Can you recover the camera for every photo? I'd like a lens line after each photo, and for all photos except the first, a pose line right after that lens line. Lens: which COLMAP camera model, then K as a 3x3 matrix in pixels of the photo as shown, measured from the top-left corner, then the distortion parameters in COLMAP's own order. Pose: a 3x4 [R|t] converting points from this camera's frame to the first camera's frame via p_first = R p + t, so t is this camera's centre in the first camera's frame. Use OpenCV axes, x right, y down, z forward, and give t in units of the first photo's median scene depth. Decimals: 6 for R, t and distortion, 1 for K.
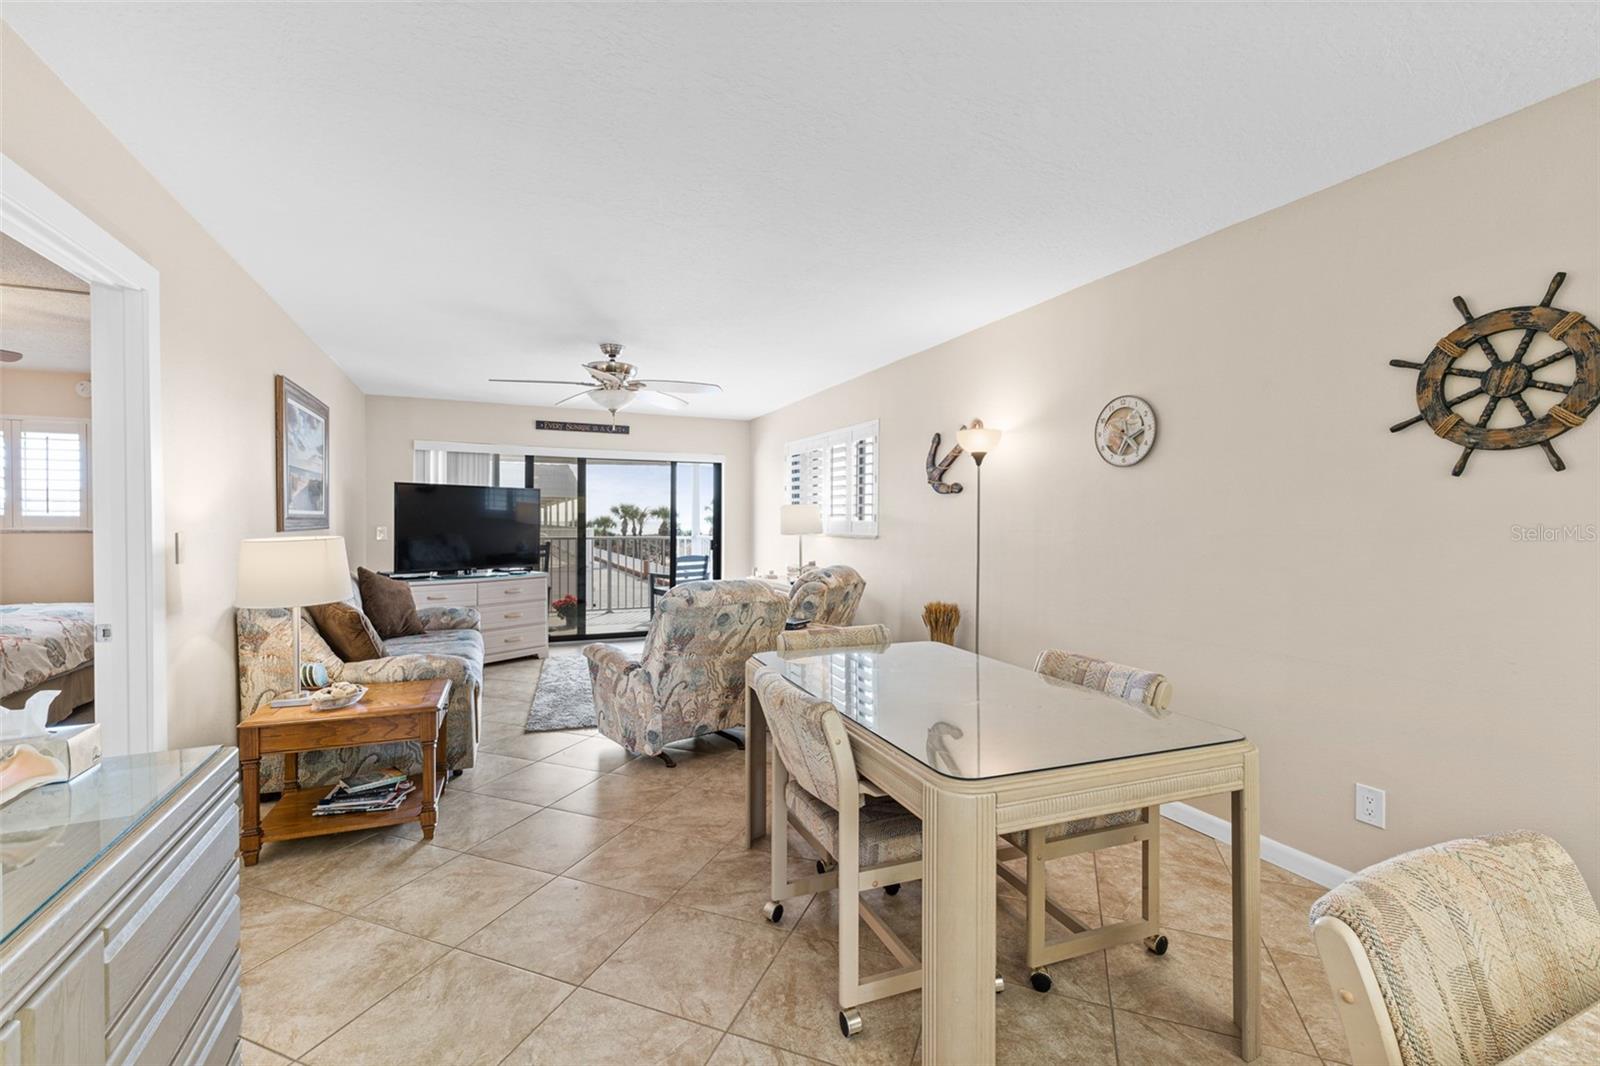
lens RADIAL K [[682.0, 0, 796.9], [0, 682.0, 529.1], [0, 0, 1]] dist [0.010595, 0.000207]
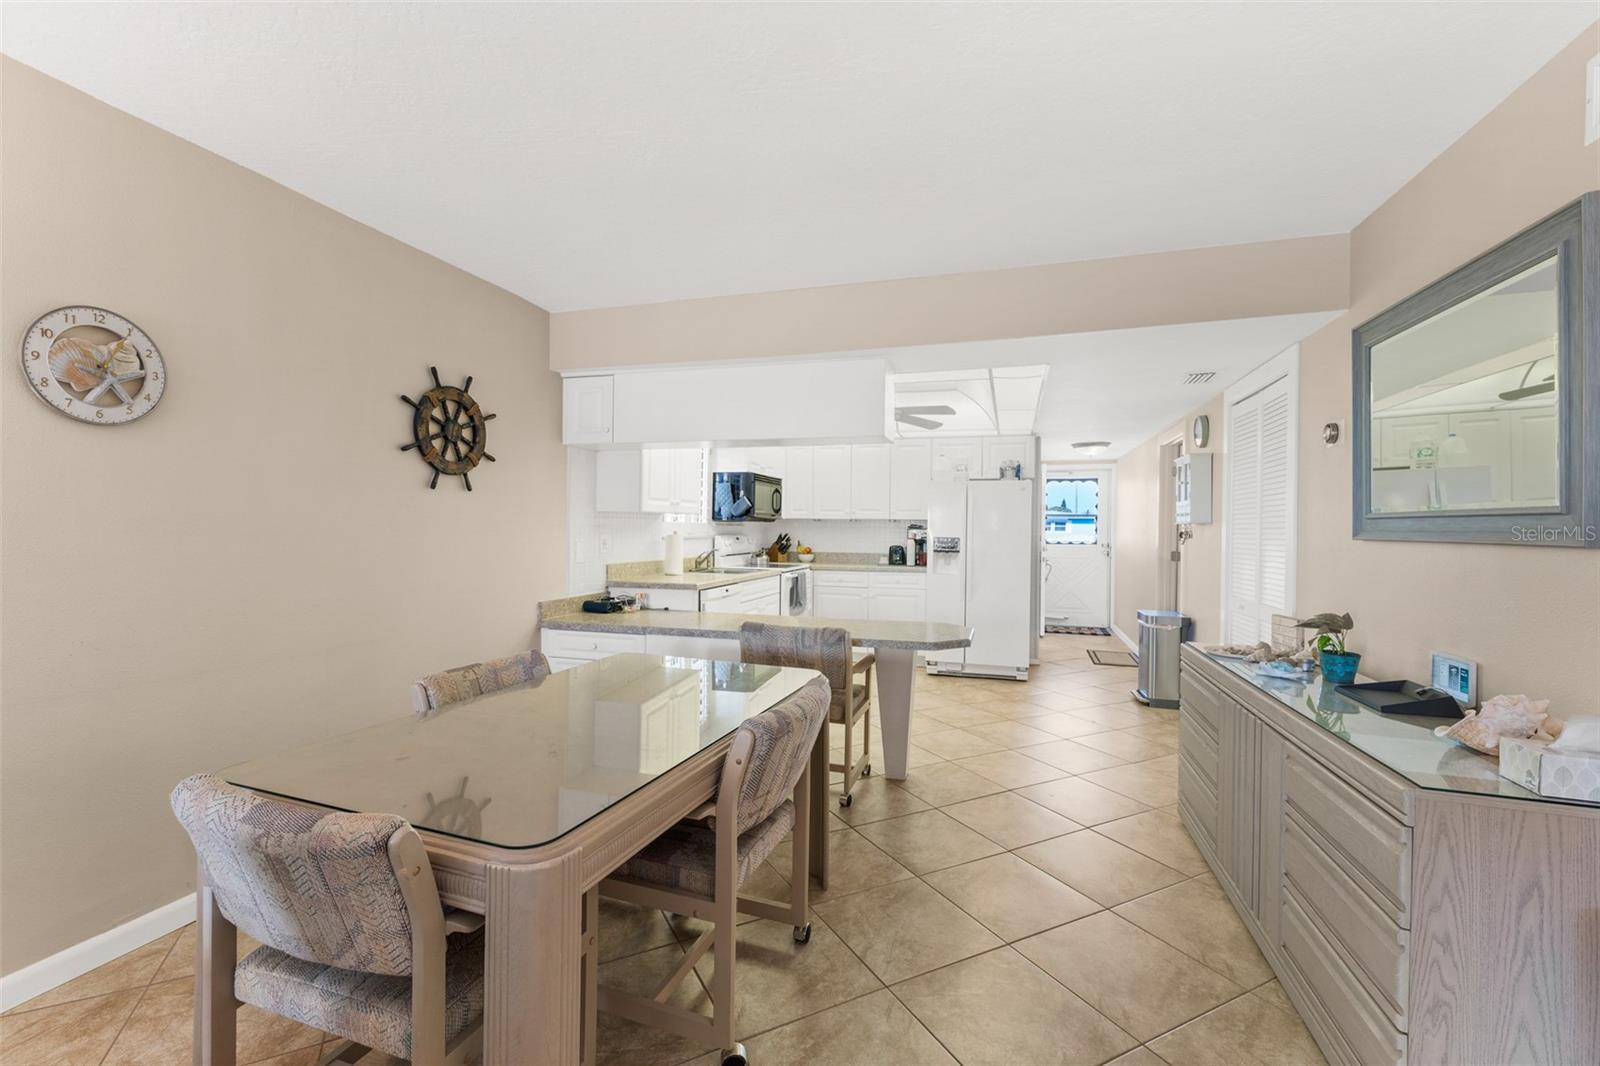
lens RADIAL K [[684.8, 0, 793.9], [0, 684.8, 529.7], [0, 0, 1]] dist [0.003519, 0.000413]
pose [[-0.745520, -0.014106, 0.666334, -0.268341], [-0.004742, 0.999863, 0.015861, -0.007508], [-0.666466, 0.008665, -0.745485, 0.717374]]
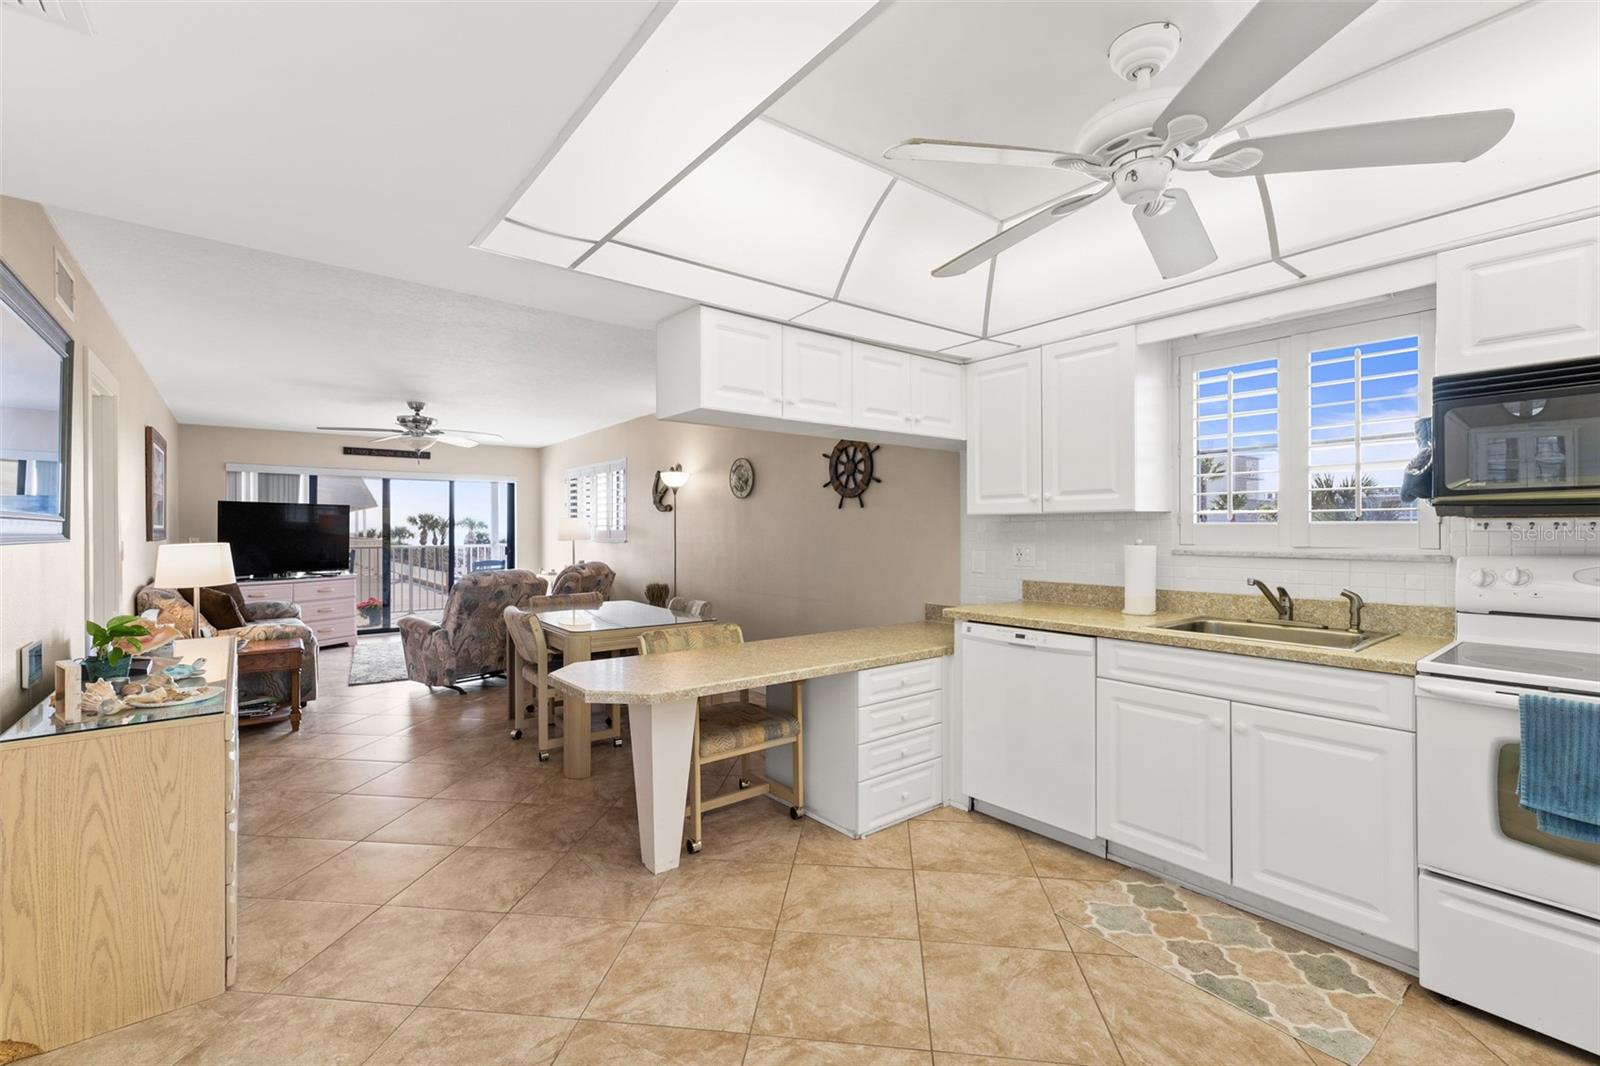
lens RADIAL K [[684.8, 0, 793.9], [0, 684.8, 529.7], [0, 0, 1]] dist [0.003519, 0.000413]
pose [[0.969266, -0.006818, 0.245922, 0.120680], [0.009633, 0.999901, -0.010244, 0.005898], [-0.245828, 0.012298, 0.969235, -0.509031]]
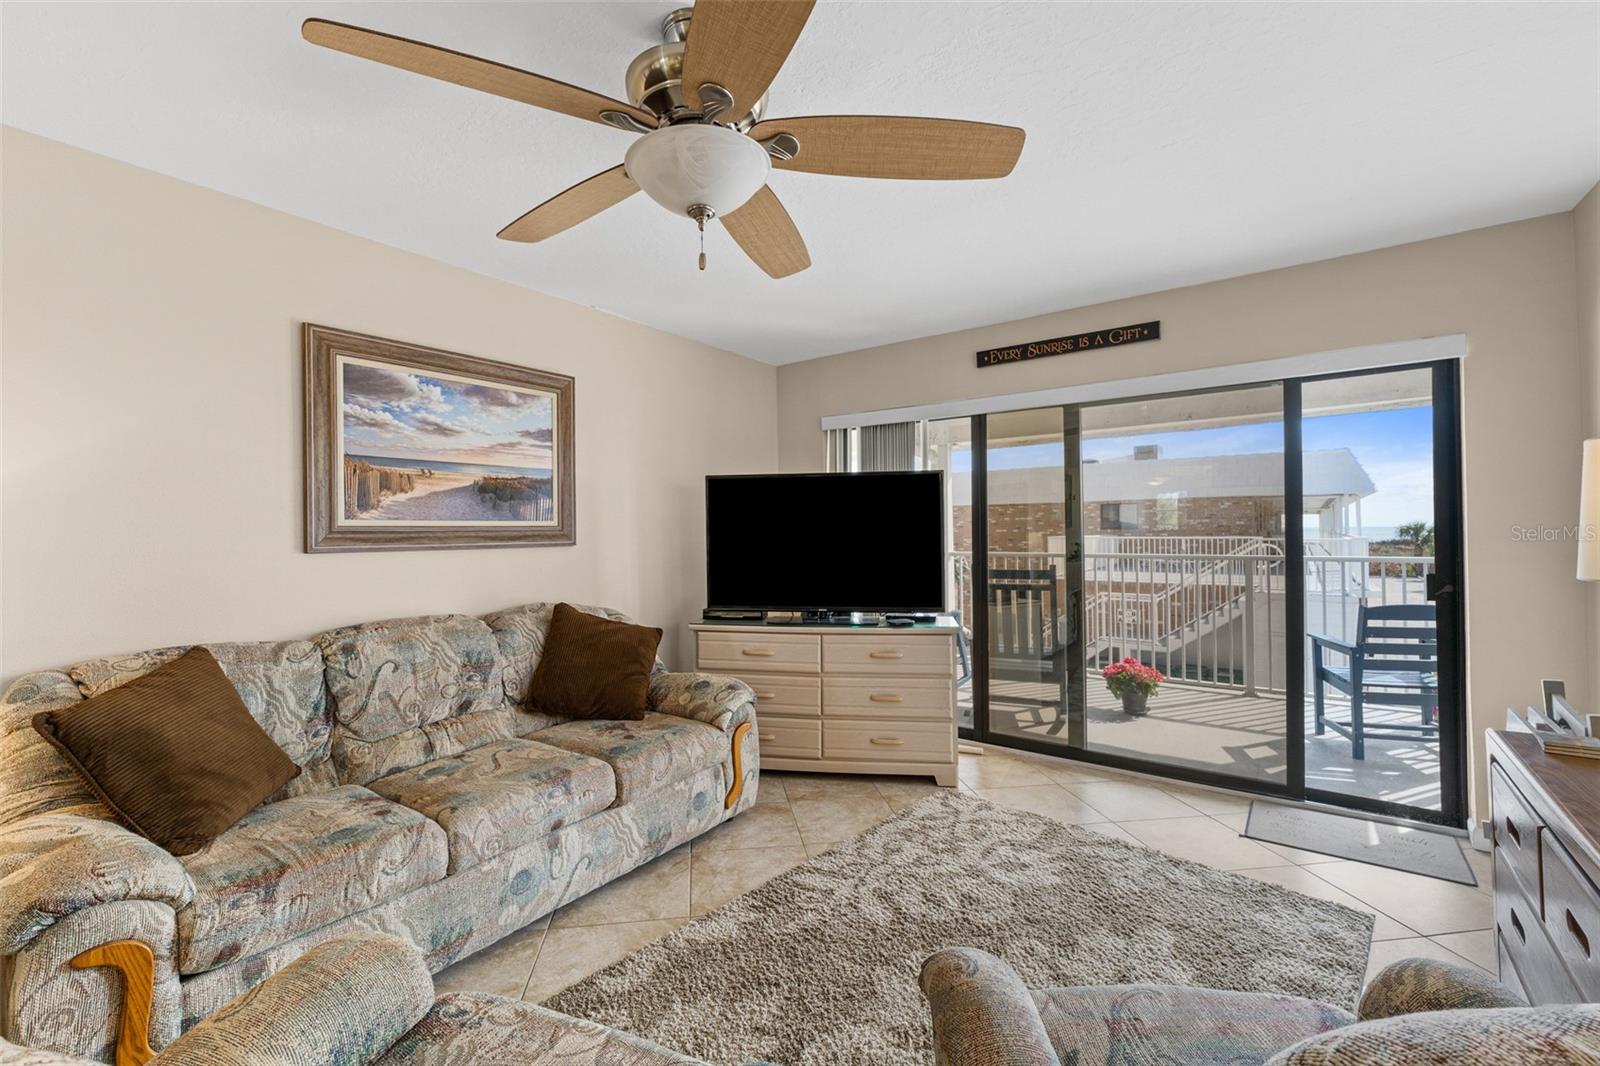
lens RADIAL K [[684.8, 0, 793.9], [0, 684.8, 529.7], [0, 0, 1]] dist [0.003519, 0.000413]
pose [[0.484921, -0.013152, -0.874459, 0.059530], [0.002744, 0.999905, -0.013517, -0.007010], [0.874554, 0.004155, 0.484911, 0.889360]]
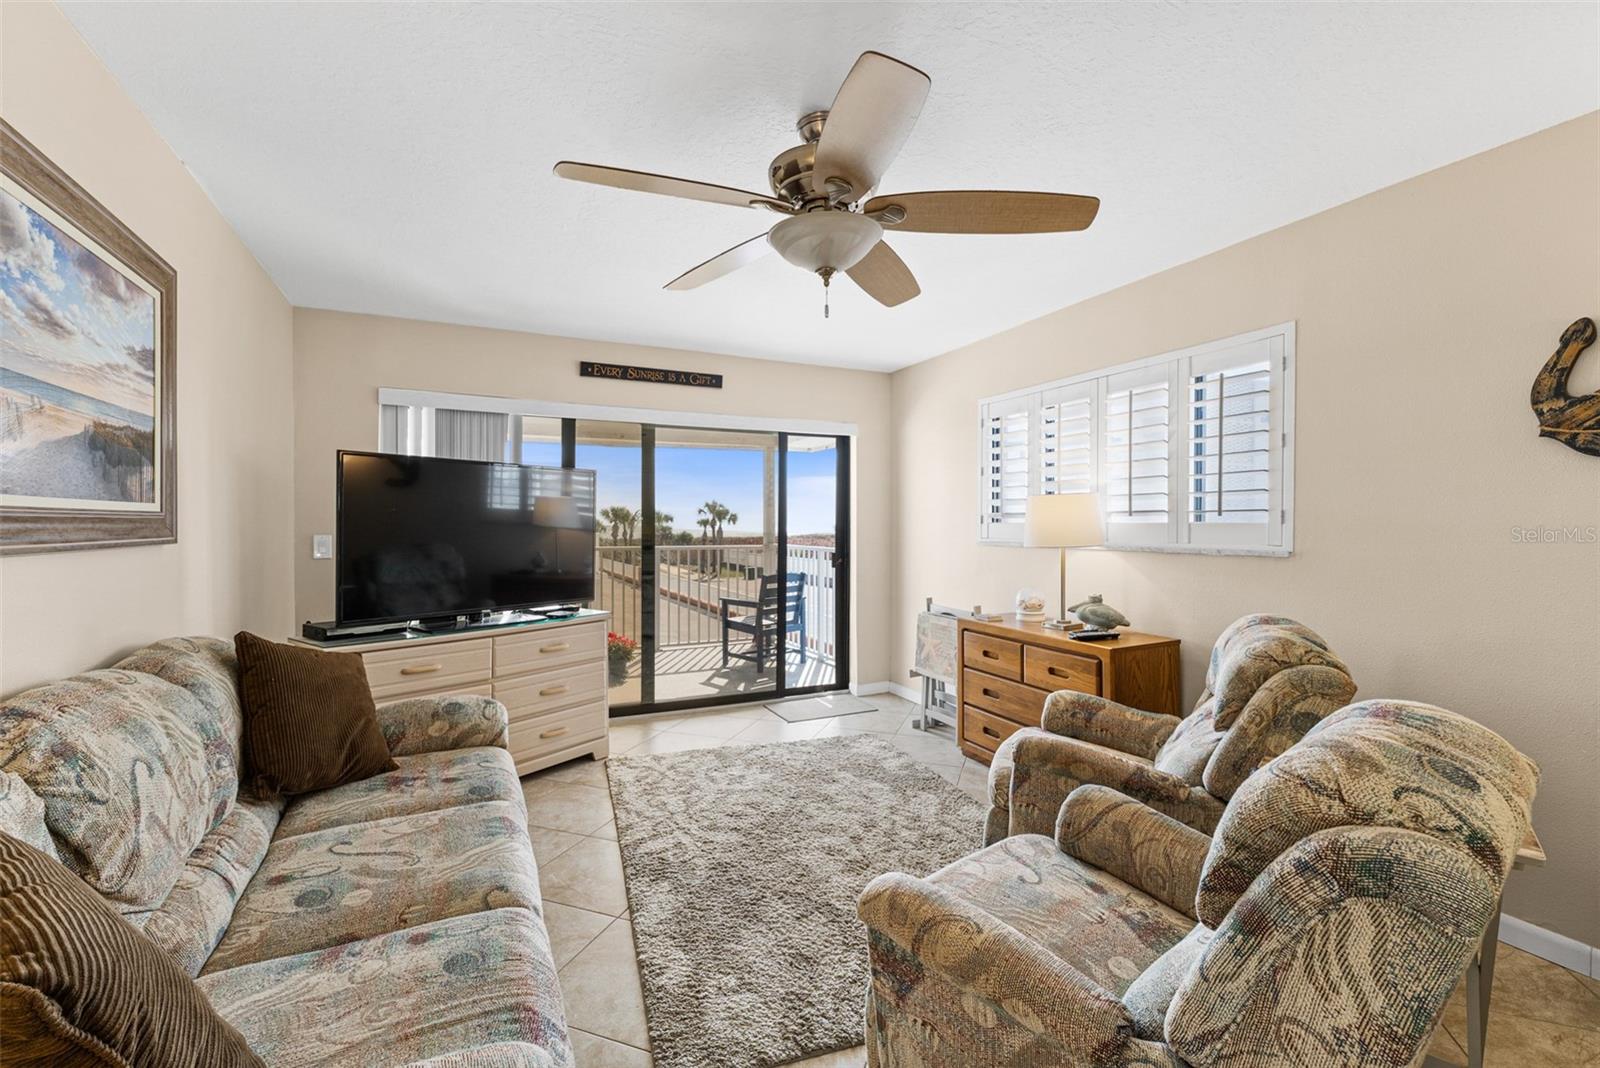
lens RADIAL K [[684.8, 0, 793.9], [0, 684.8, 530.7], [0, 0, 1]] dist [0.003519, 0.000413]
pose [[0.999829, -0.003109, 0.018208, -0.302555], [0.003154, 0.999992, -0.002479, -0.006885], [-0.018200, 0.002536, 0.999831, 0.570819]]
